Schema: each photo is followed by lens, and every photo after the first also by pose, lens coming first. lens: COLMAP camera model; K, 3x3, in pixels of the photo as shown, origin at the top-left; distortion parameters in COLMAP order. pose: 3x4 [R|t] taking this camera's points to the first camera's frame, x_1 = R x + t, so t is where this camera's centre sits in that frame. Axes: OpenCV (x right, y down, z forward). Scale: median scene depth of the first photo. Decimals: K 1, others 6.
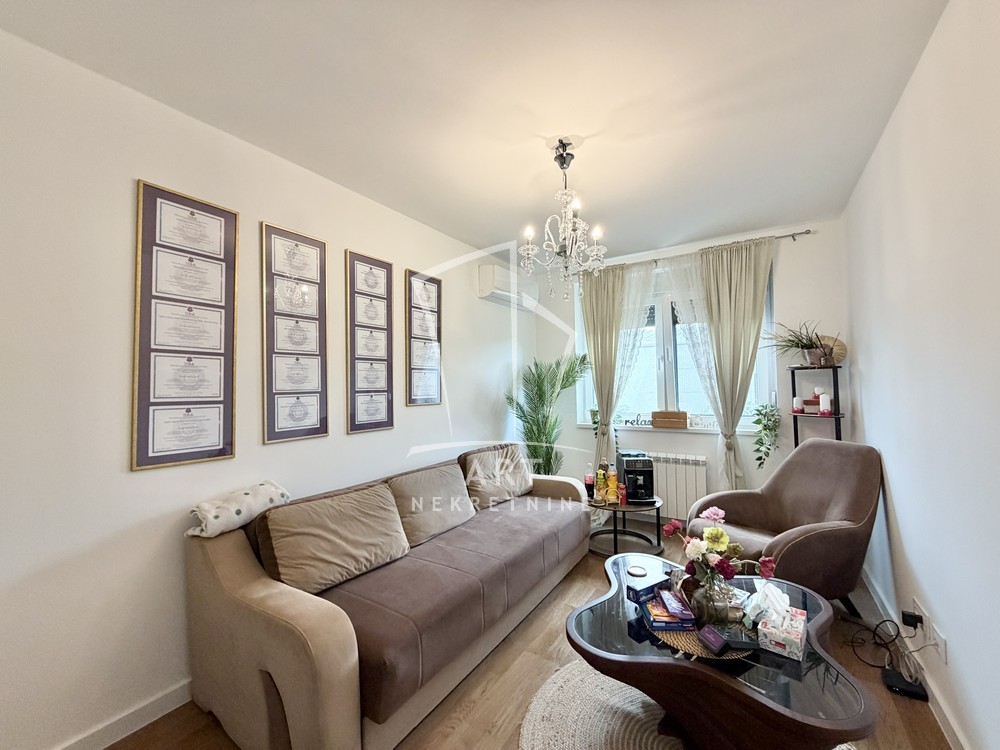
lens RADIAL K [[397.7, 0, 495.2], [0, 397.7, 376.0], [0, 0, 1]] dist [0.001425, -0.000417]
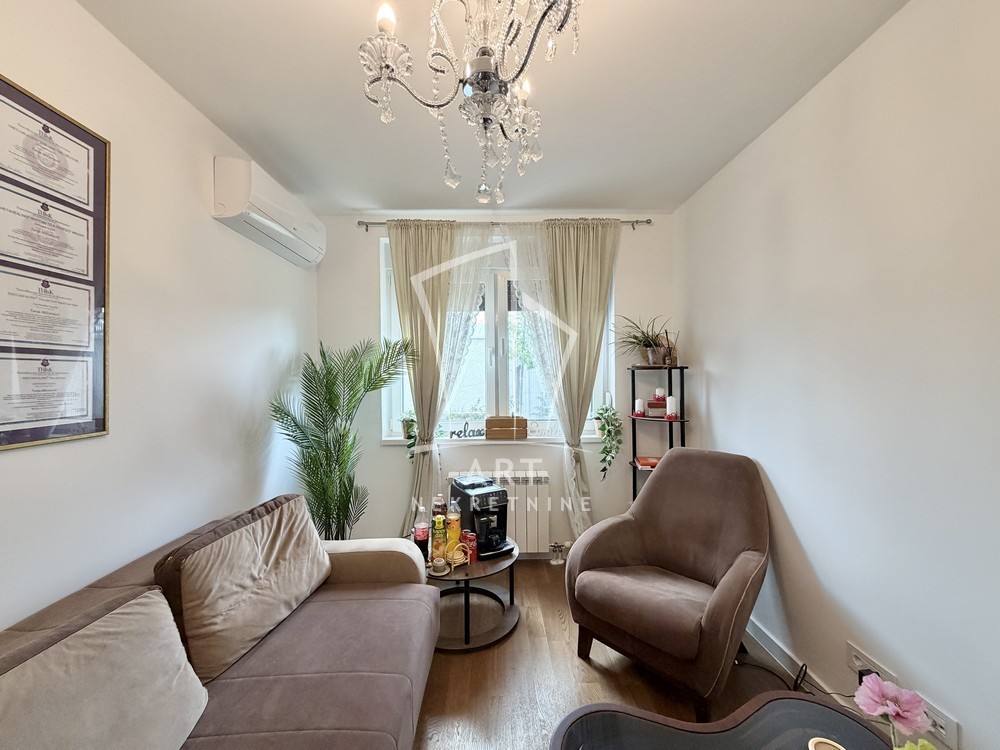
lens RADIAL K [[397.7, 0, 495.2], [0, 397.7, 376.0], [0, 0, 1]] dist [0.001425, -0.000417]
pose [[0.826938, 0.007667, 0.562240, -0.031542], [-0.017865, 0.999760, 0.012642, -0.005680], [-0.562009, -0.020499, 0.826877, 0.411546]]
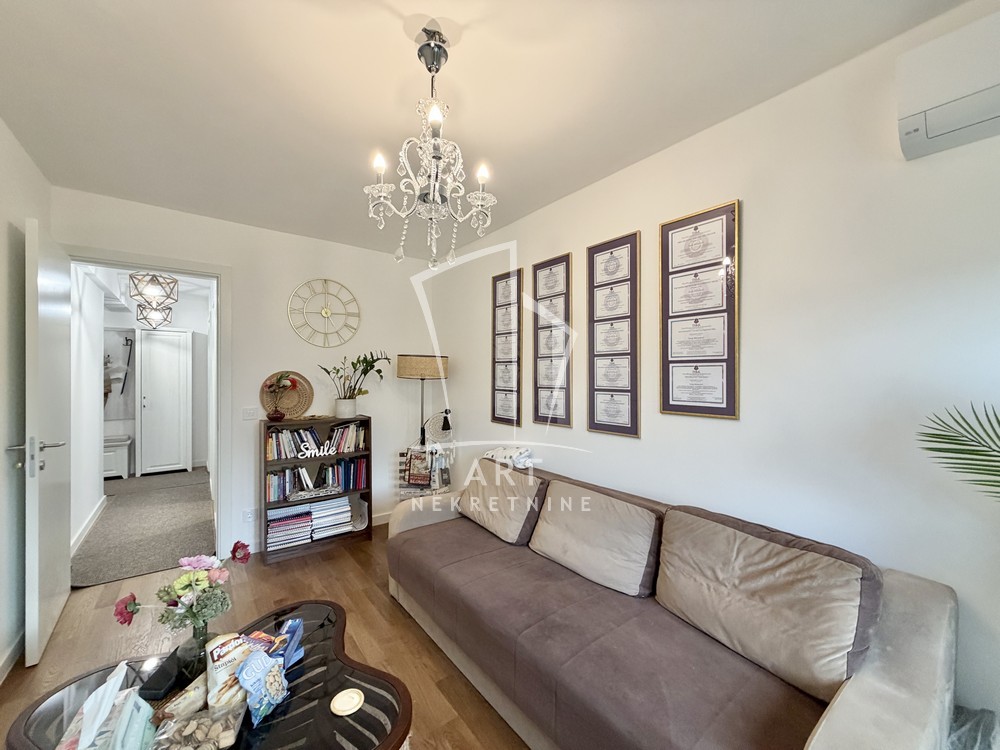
lens RADIAL K [[397.7, 0, 495.2], [0, 397.7, 376.0], [0, 0, 1]] dist [0.001425, -0.000417]
pose [[-0.322849, 0.014917, -0.946333, 0.510978], [0.025330, 0.999654, 0.007116, -0.005405], [0.946111, -0.021673, -0.323115, 0.847795]]
